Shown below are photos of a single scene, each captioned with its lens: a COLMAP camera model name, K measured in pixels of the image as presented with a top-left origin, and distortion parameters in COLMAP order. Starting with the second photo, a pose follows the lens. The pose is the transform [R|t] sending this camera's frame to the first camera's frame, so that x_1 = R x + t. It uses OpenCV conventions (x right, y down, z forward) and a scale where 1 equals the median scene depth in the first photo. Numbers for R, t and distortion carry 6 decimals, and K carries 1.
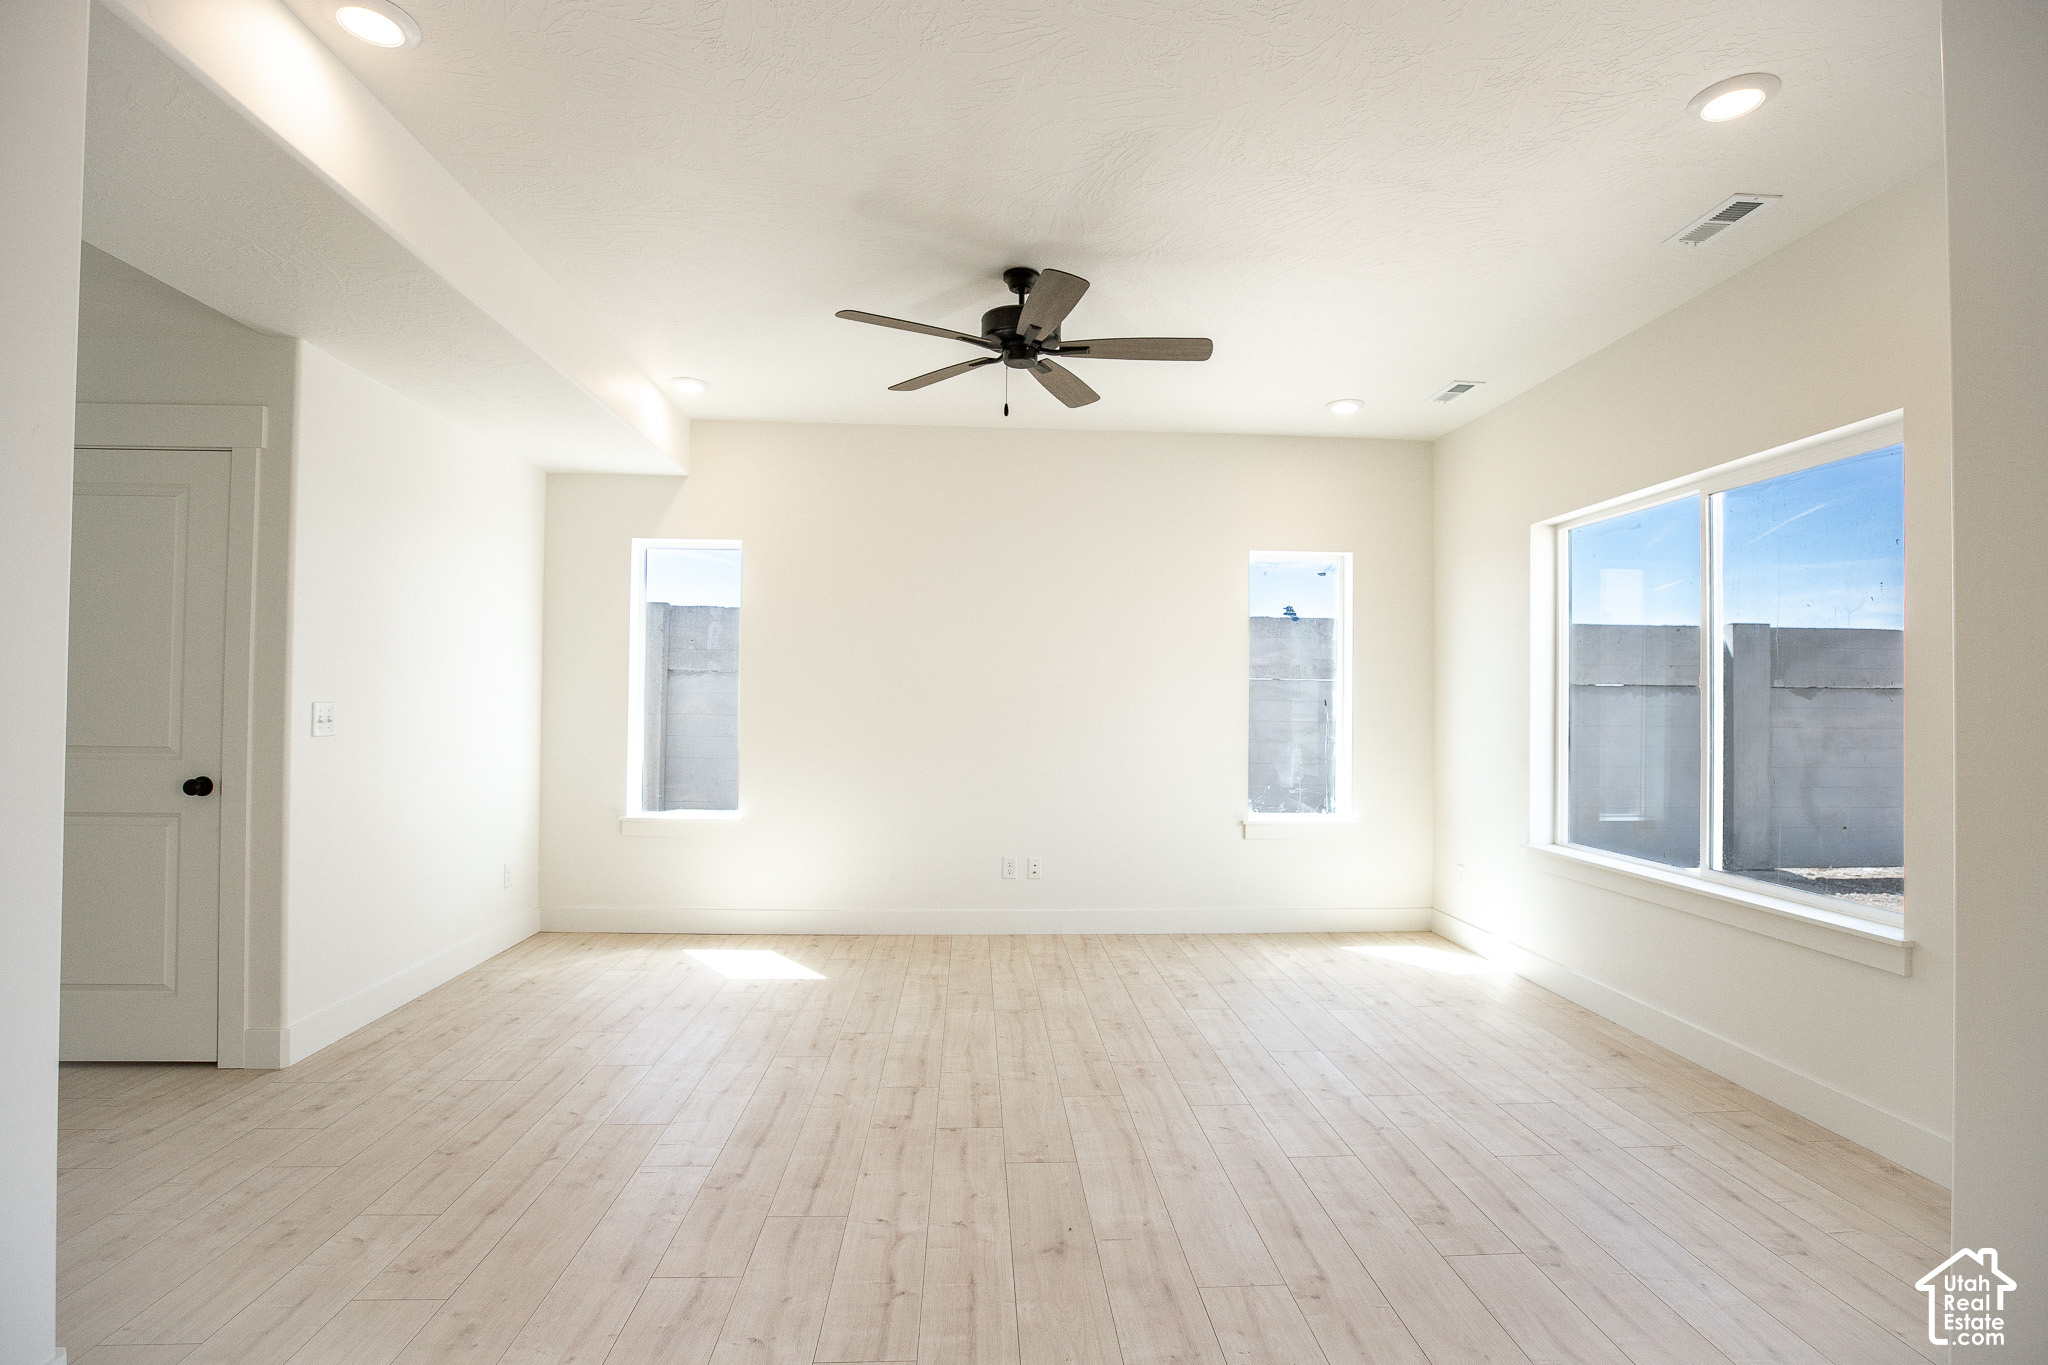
lens RADIAL K [[950.8, 0, 1031.8], [0, 950.8, 689.9], [0, 0, 1]] dist [-0.028888, 0.000273]
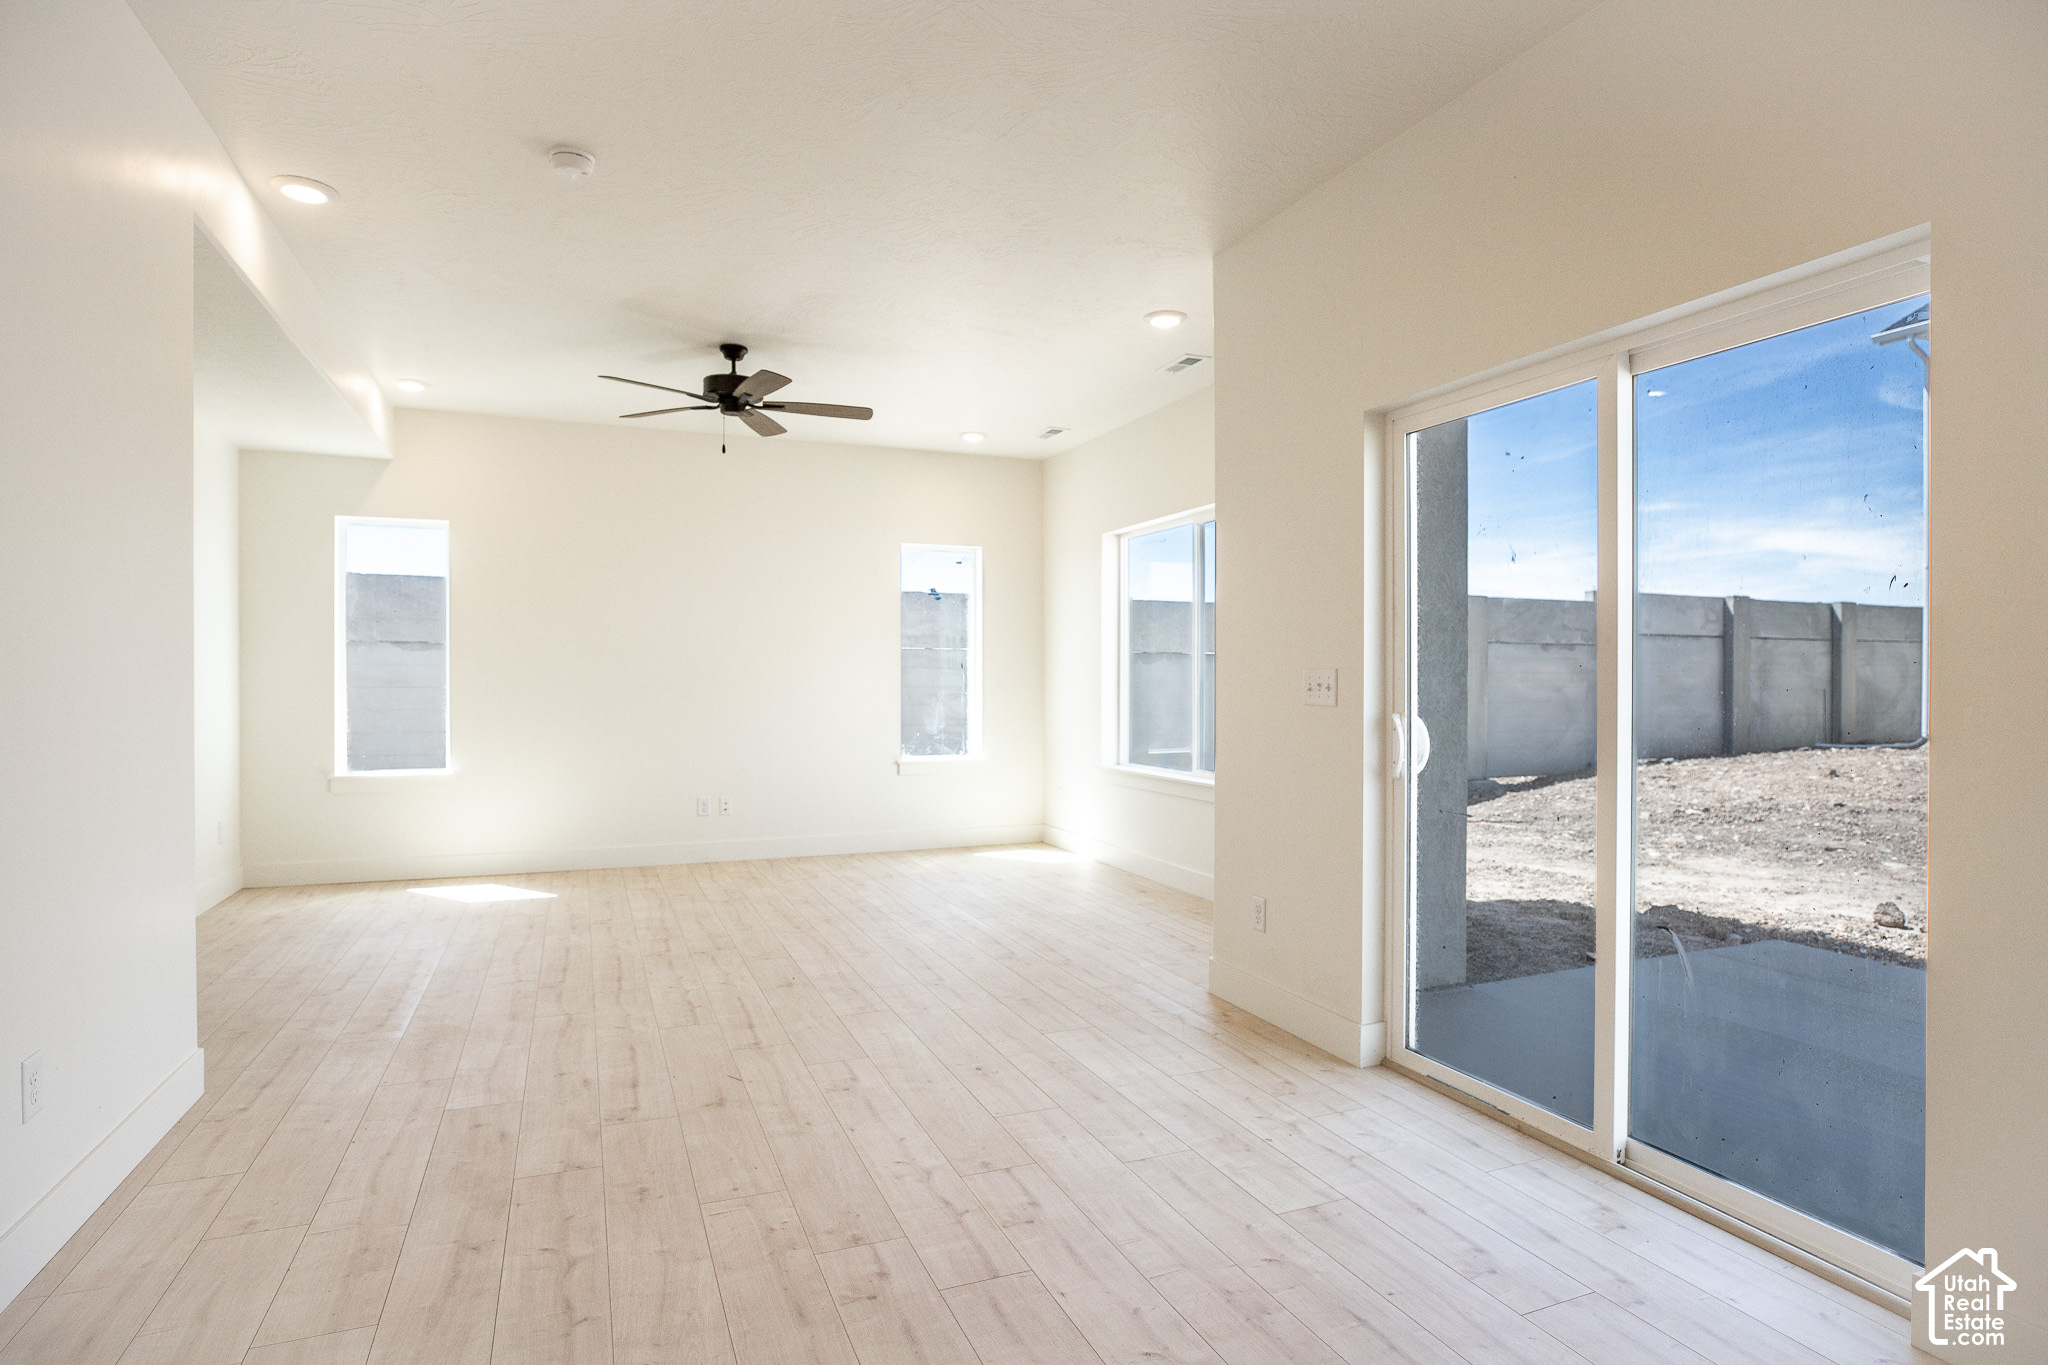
lens RADIAL K [[1122.4, 0, 1035.7], [0, 1122.4, 680.3], [0, 0, 1]] dist [-0.030763, 0.000616]
pose [[0.943623, -0.009951, 0.330872, -0.099059], [0.005522, 0.999882, 0.014323, 0.013245], [-0.330976, -0.011689, 0.943567, -0.479512]]
